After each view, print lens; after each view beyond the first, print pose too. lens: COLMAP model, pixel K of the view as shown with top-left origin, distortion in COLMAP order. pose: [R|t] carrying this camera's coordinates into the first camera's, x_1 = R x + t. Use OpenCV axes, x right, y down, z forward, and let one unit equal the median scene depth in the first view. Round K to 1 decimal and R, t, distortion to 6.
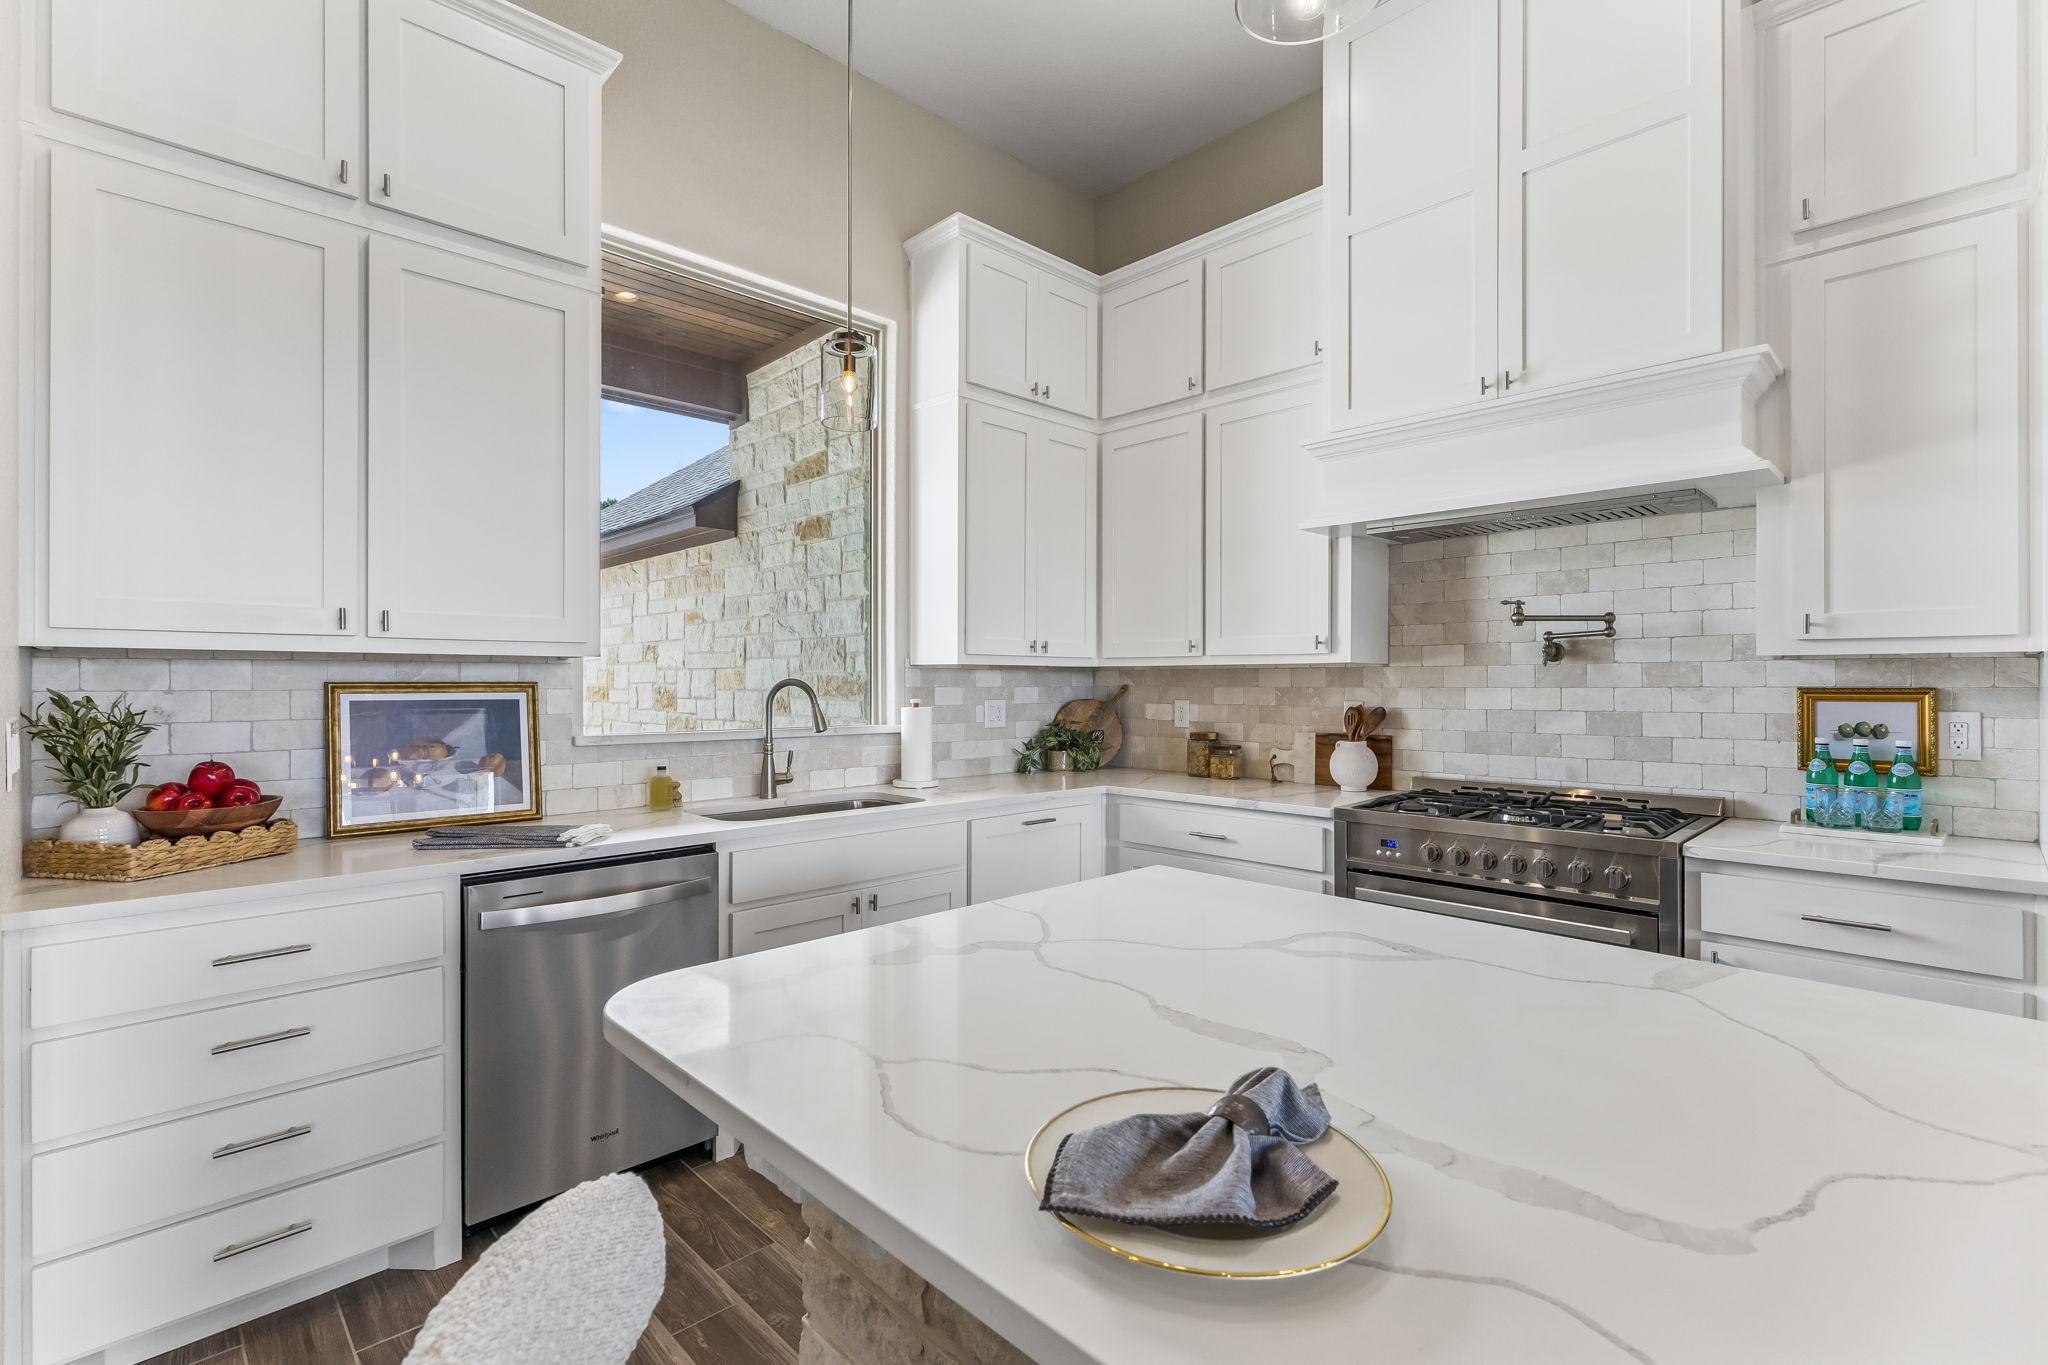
lens RADIAL K [[921.1, 0, 1028.1], [0, 921.1, 681.3], [0, 0, 1]] dist [0.004015, -0.000333]
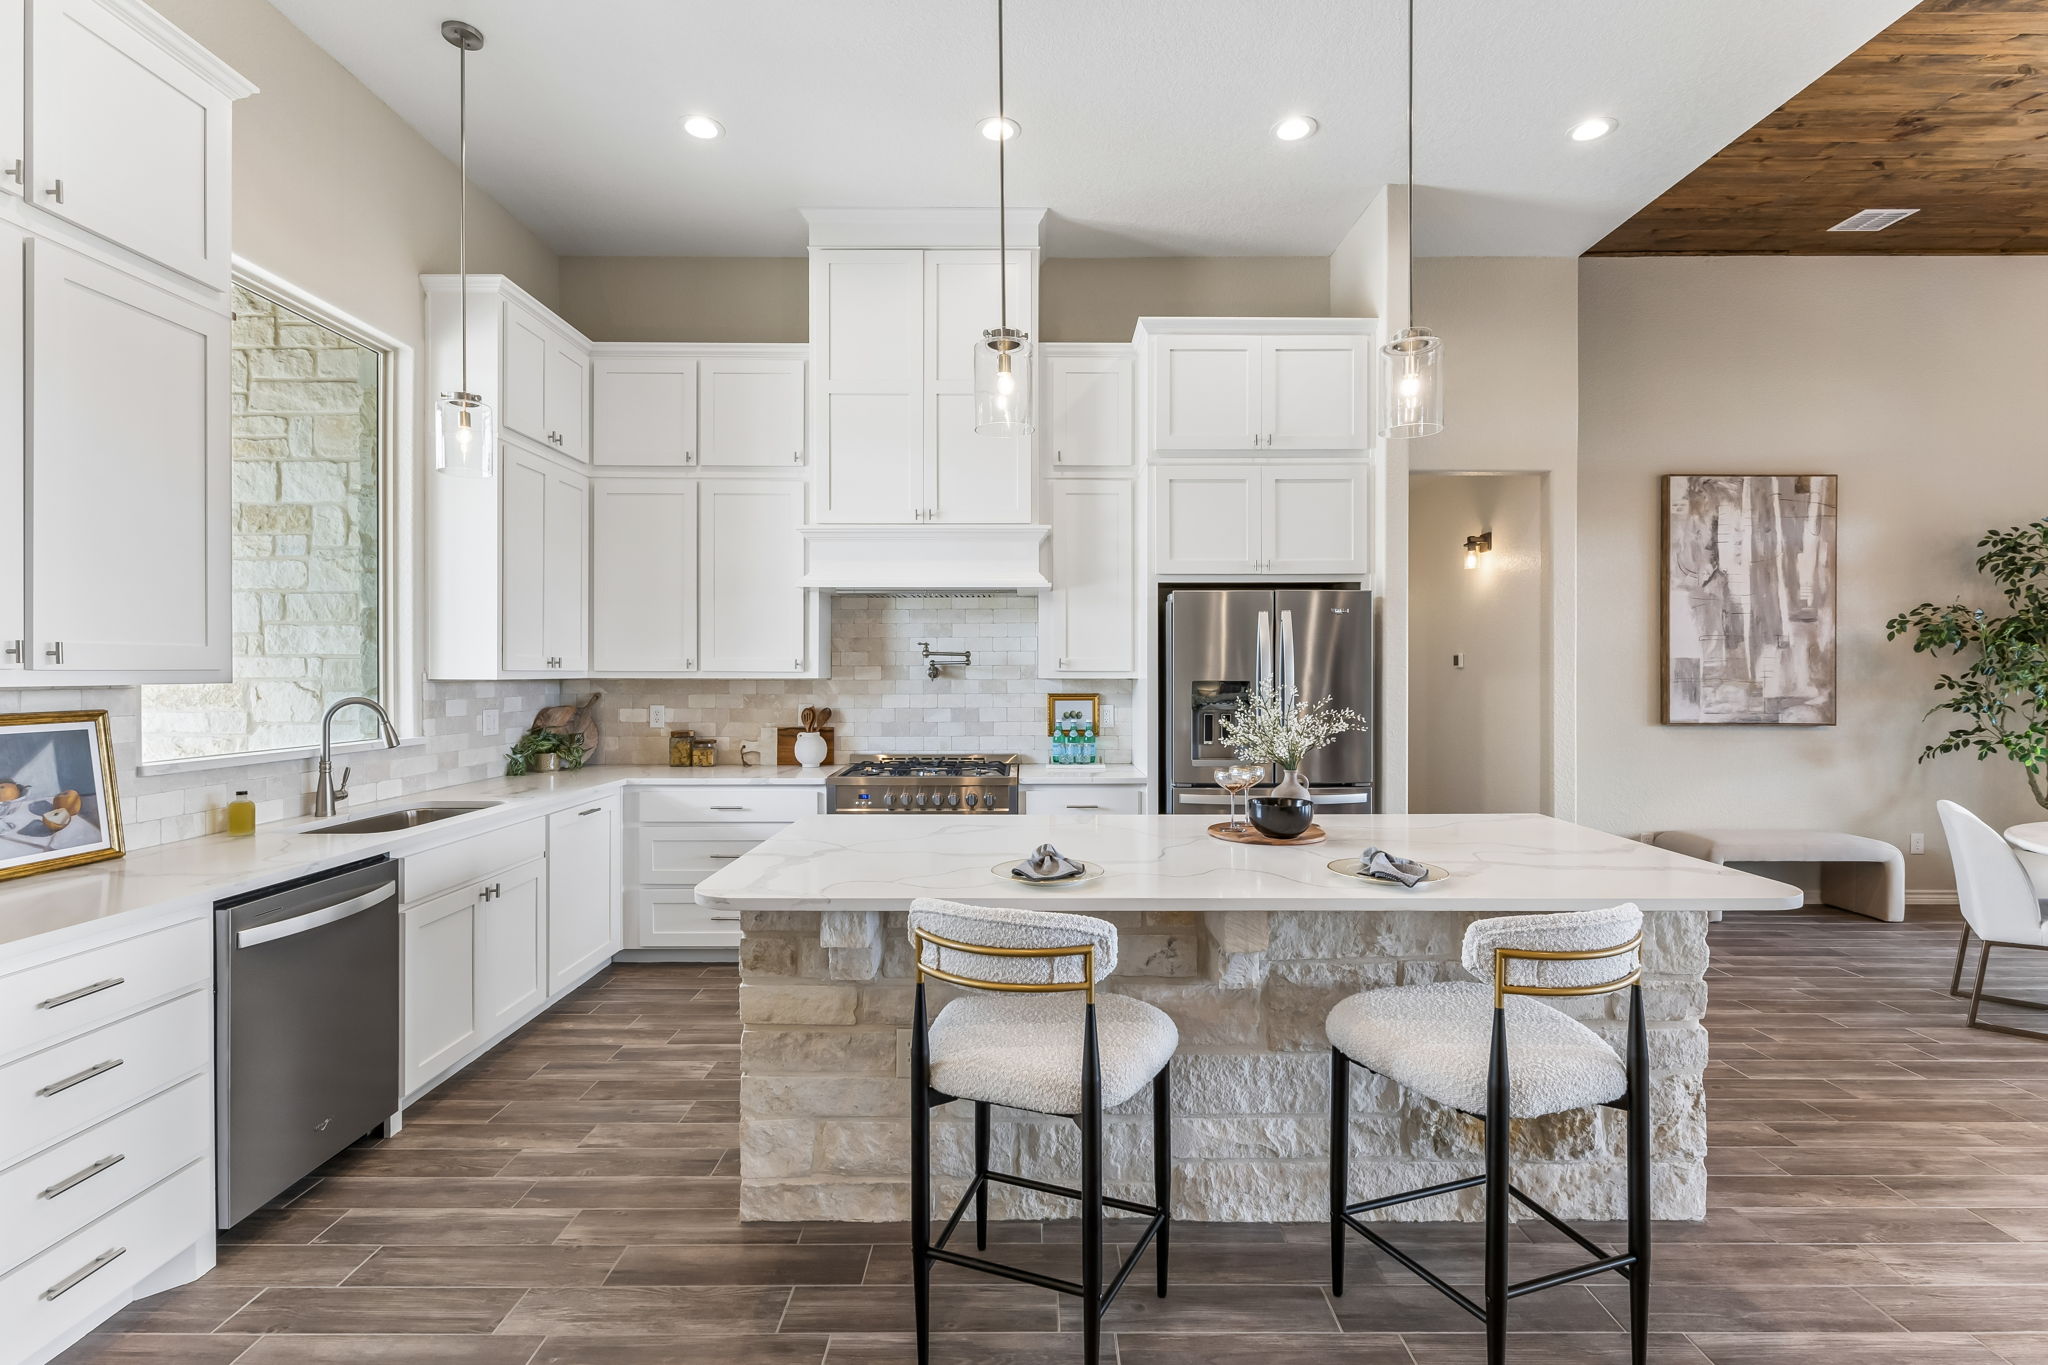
lens RADIAL K [[921.1, 0, 1015.6], [0, 921.1, 677.9], [0, 0, 1]] dist [0.004015, -0.000333]
pose [[0.705069, -0.004761, 0.709122, -0.466843], [-0.001355, 0.999967, 0.008061, -0.033729], [-0.709137, -0.006644, 0.705039, -0.249047]]
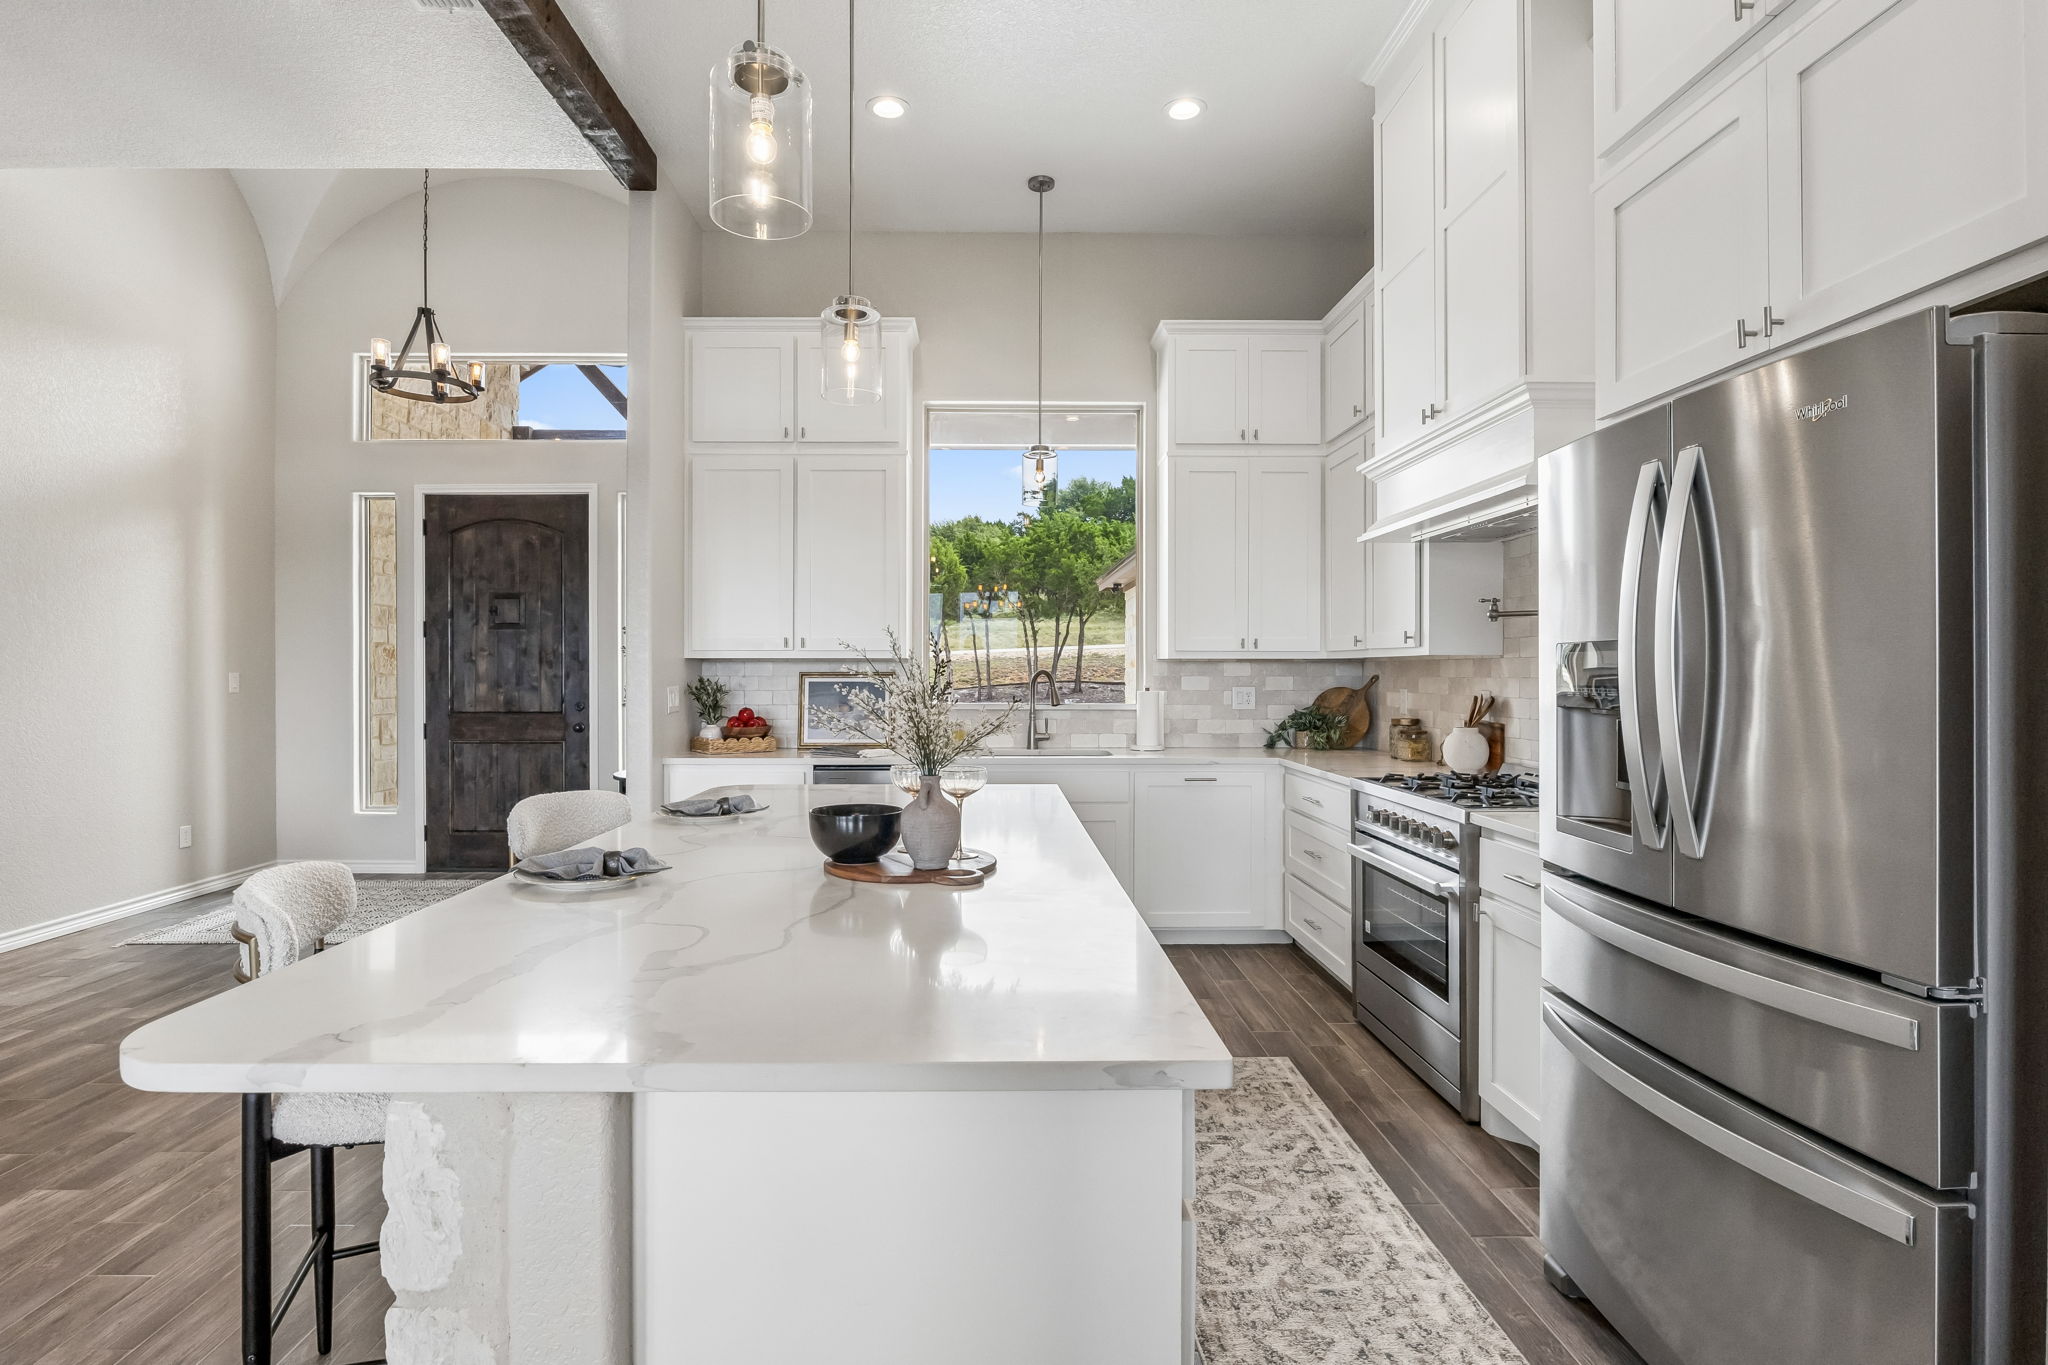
lens RADIAL K [[994.2, 0, 1010.6], [0, 994.2, 678.5], [0, 0, 1]] dist [-0.019601, 0.000614]
pose [[0.734912, 0.004862, -0.678146, 0.797948], [0.000747, 0.999968, 0.007978, -0.002032], [0.678163, -0.006370, 0.734884, -0.221670]]
